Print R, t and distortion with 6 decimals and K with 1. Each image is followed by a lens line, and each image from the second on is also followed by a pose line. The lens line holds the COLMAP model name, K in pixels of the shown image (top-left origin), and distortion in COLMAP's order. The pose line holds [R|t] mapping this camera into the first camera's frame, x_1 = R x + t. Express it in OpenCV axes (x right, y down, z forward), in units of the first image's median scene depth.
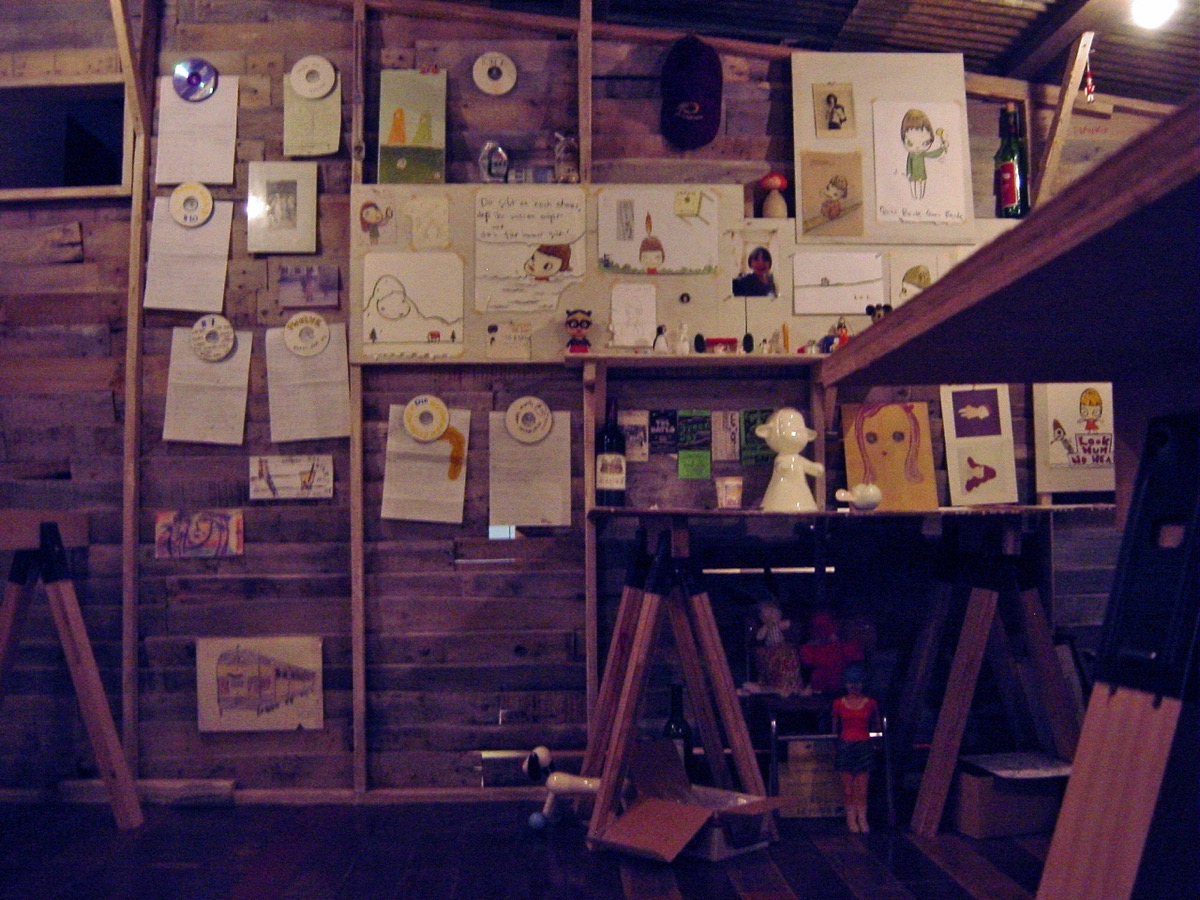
lens RADIAL K [[1346.6, 0, 601.3], [0, 1346.6, 447.2], [0, 0, 1]] dist [-0.144271, 0.000000]
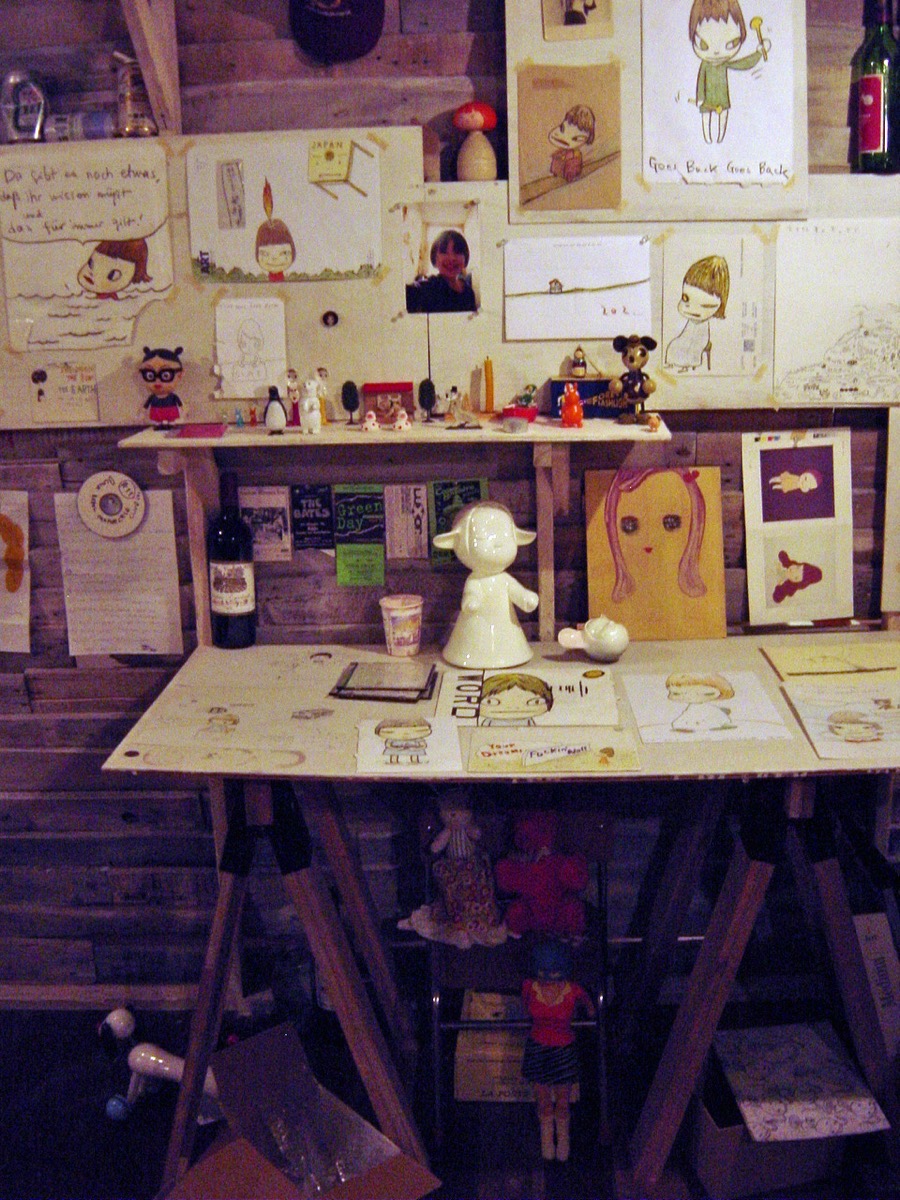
lens RADIAL K [[1346.6, 0, 450.0], [0, 1346.6, 604.6], [0, 0, 1]] dist [-0.144271, 0.000000]
pose [[0.997895, -0.000950, -0.064848, 0.157943], [0.021255, 0.949459, 0.313172, -0.177695], [0.061273, -0.313891, 0.947480, 0.365171]]
